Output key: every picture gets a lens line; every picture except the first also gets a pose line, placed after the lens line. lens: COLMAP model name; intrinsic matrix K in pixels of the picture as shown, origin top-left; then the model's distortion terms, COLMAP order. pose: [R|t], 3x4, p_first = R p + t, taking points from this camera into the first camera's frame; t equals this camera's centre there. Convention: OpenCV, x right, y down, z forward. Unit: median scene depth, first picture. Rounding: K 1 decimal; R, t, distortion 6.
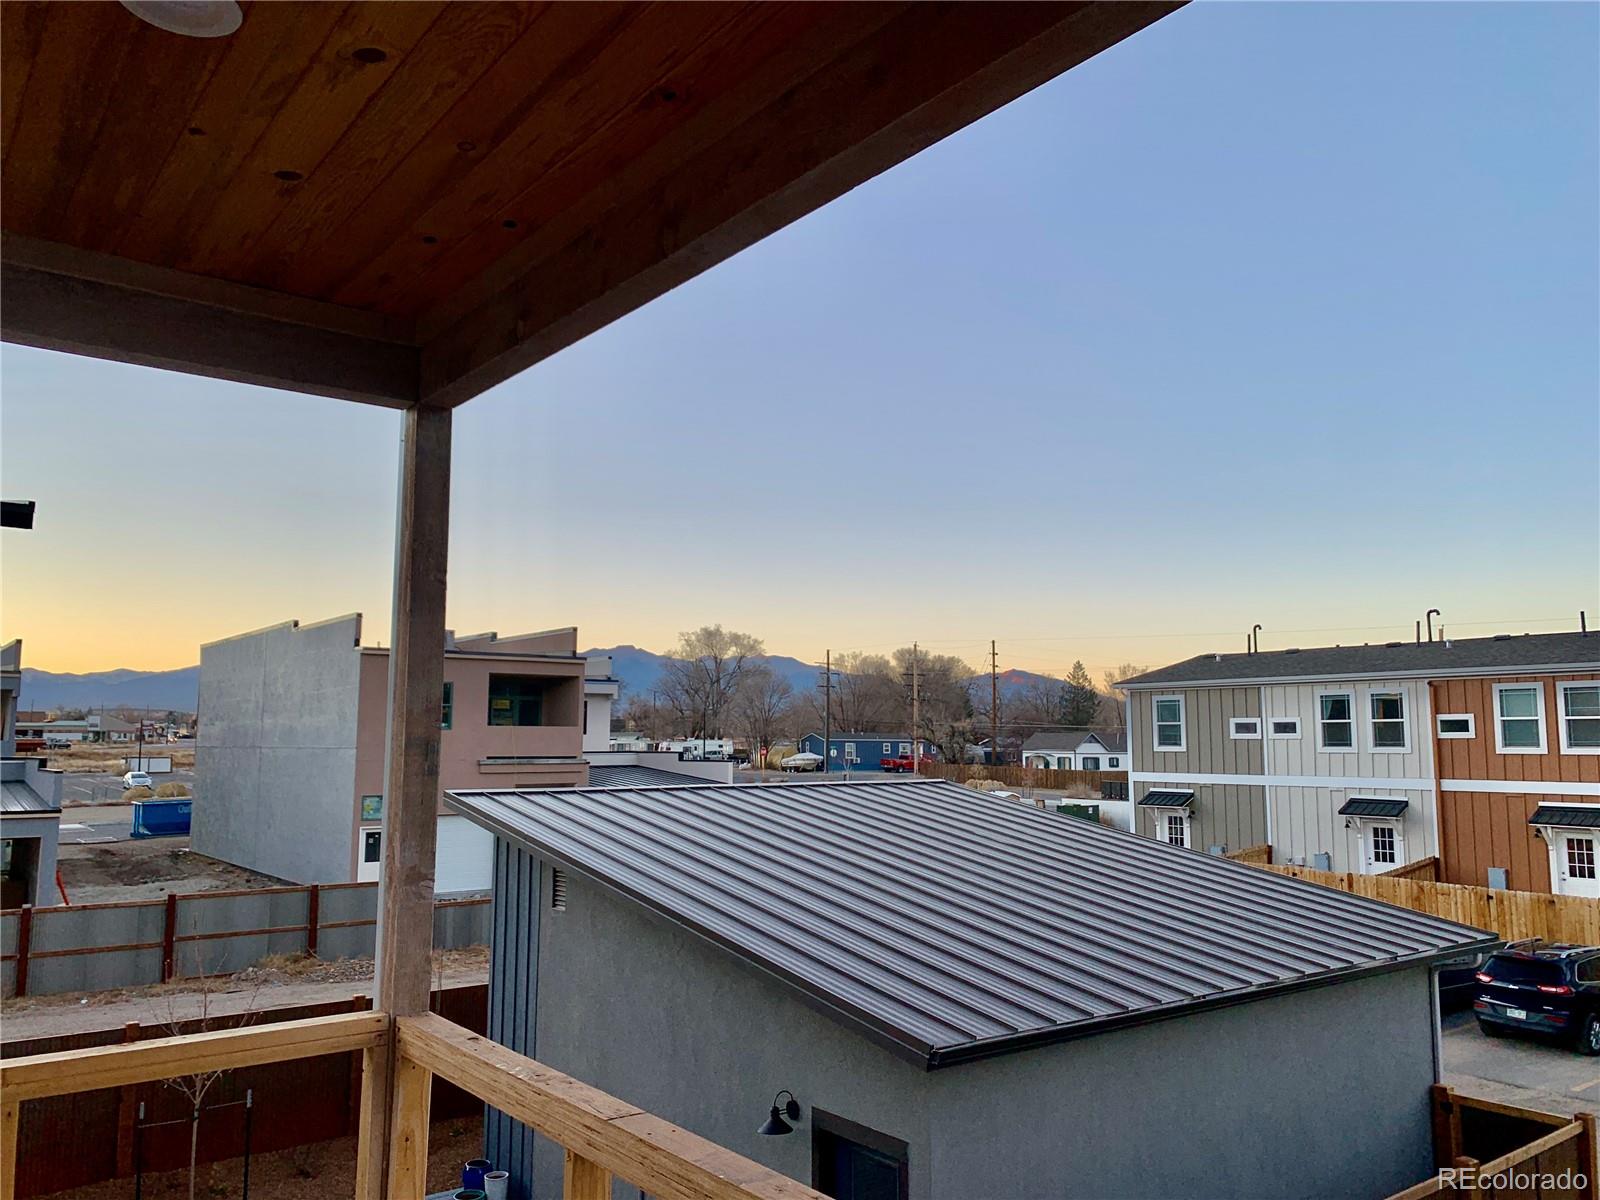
lens RADIAL K [[1226.4, 0, 791.4], [0, 1226.4, 597.6], [0, 0, 1]] dist [0.000044, 0.009438]
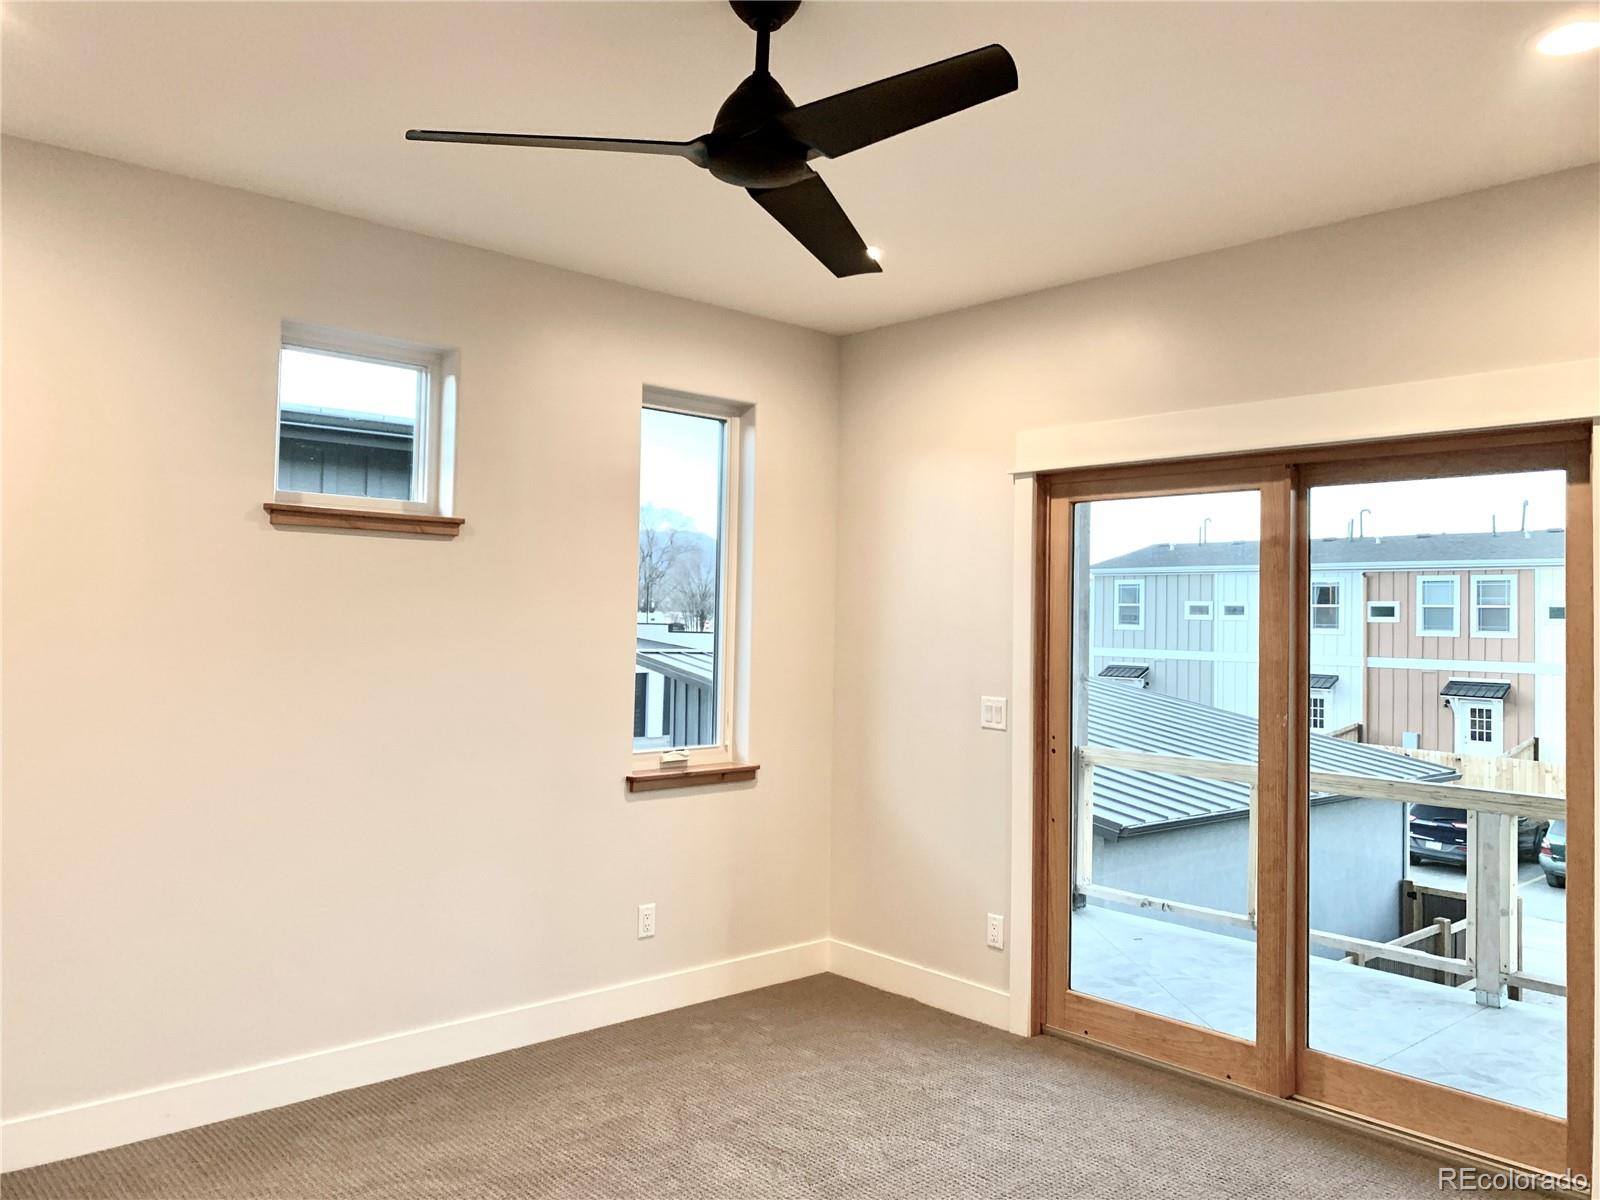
lens RADIAL K [[1226.4, 0, 776.7], [0, 1226.4, 572.6], [0, 0, 1]] dist [0.000044, 0.009438]
pose [[0.997384, 0.020203, 0.069407, -0.106243], [-0.025751, 0.996463, 0.079994, -0.009479], [-0.067545, -0.081572, 0.994376, -0.104265]]
